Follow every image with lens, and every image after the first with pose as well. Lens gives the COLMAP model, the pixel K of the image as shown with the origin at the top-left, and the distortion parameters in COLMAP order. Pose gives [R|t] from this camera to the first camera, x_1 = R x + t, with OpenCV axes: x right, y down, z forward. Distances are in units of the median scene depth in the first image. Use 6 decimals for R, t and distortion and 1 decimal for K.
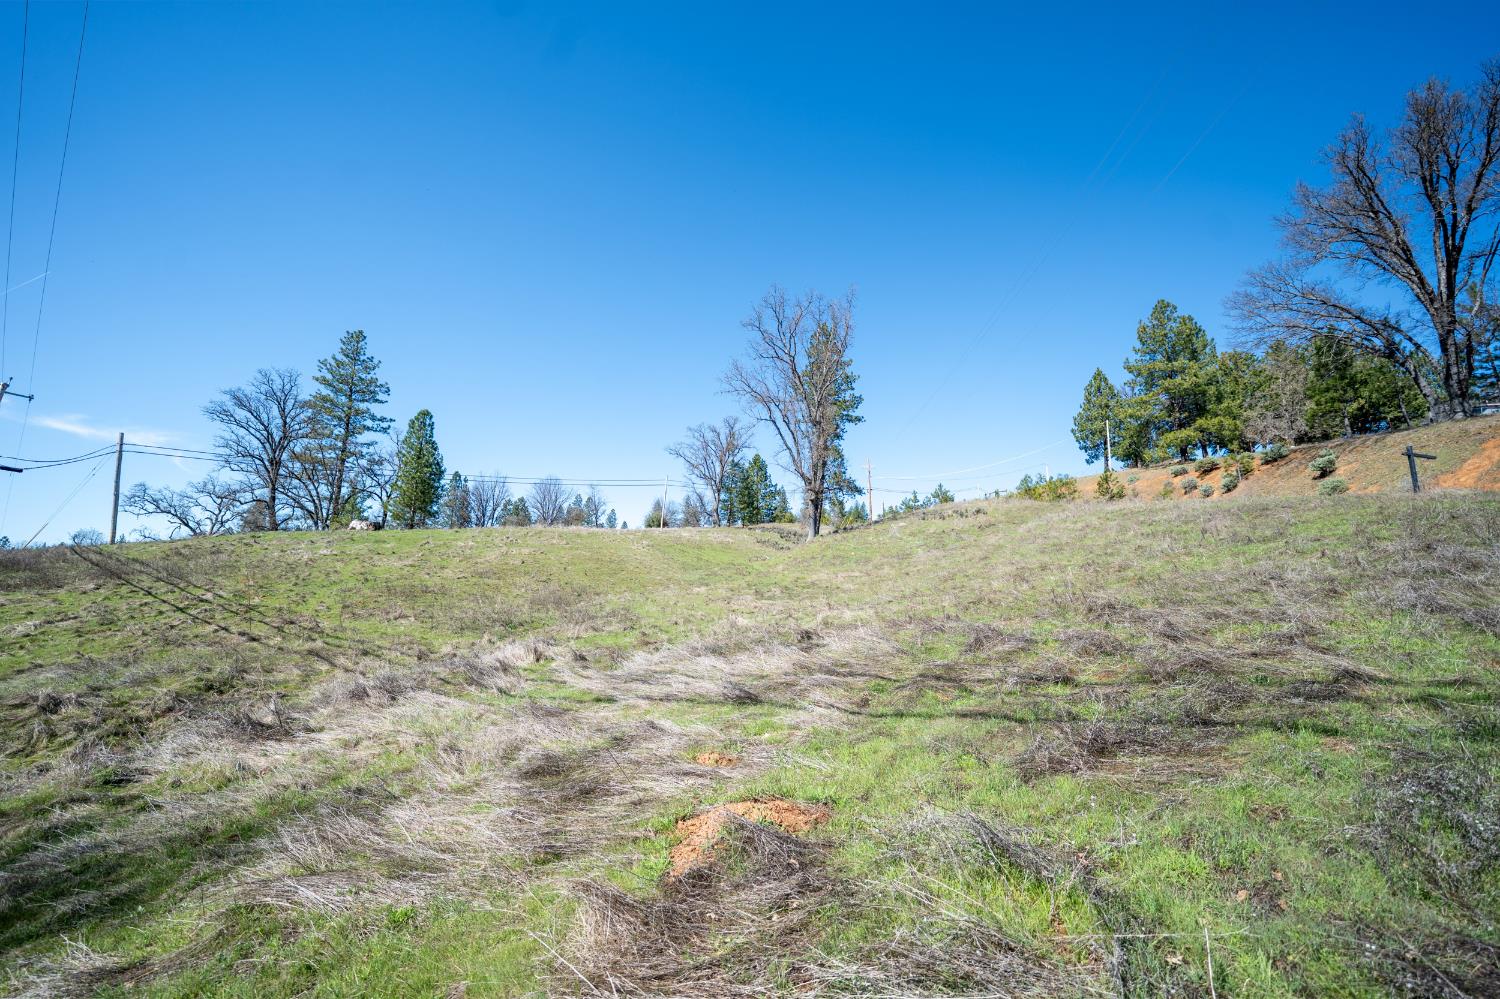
lens RADIAL K [[574.5, 0, 750.1], [0, 574.5, 499.6], [0, 0, 1]] dist [-0.000155, 0.000036]
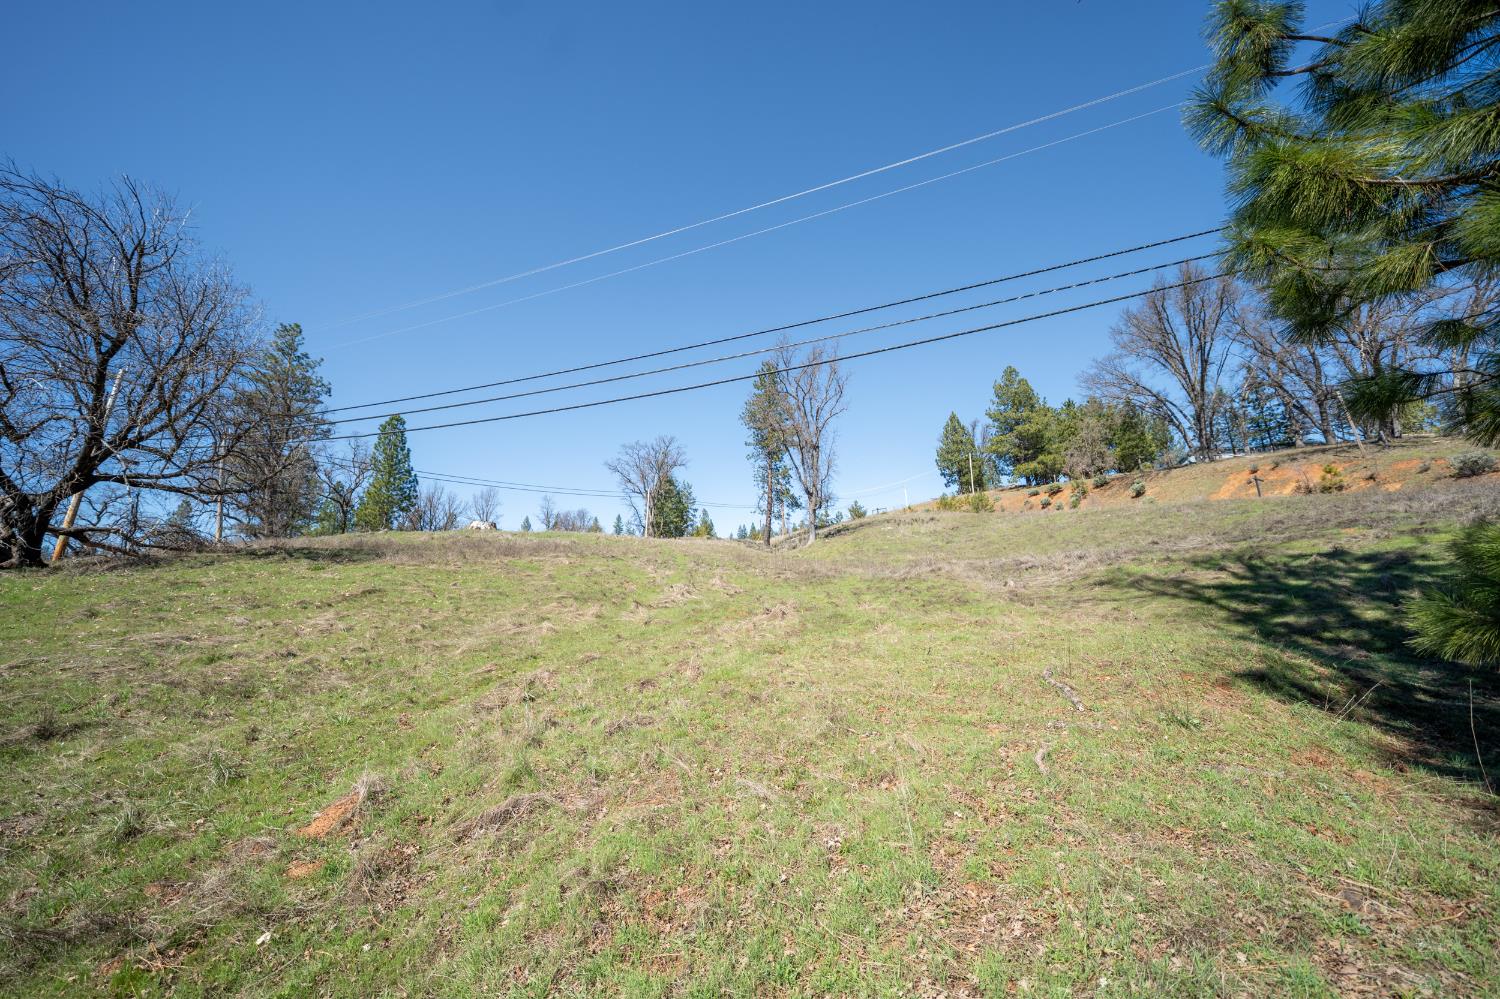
lens RADIAL K [[574.5, 0, 749.8], [0, 574.5, 503.6], [0, 0, 1]] dist [-0.000155, 0.000036]
pose [[0.951202, 0.012467, 0.308316, -0.290016], [-0.003066, 0.999516, -0.030959, 0.018905], [-0.308553, 0.028503, 0.950780, -0.089158]]
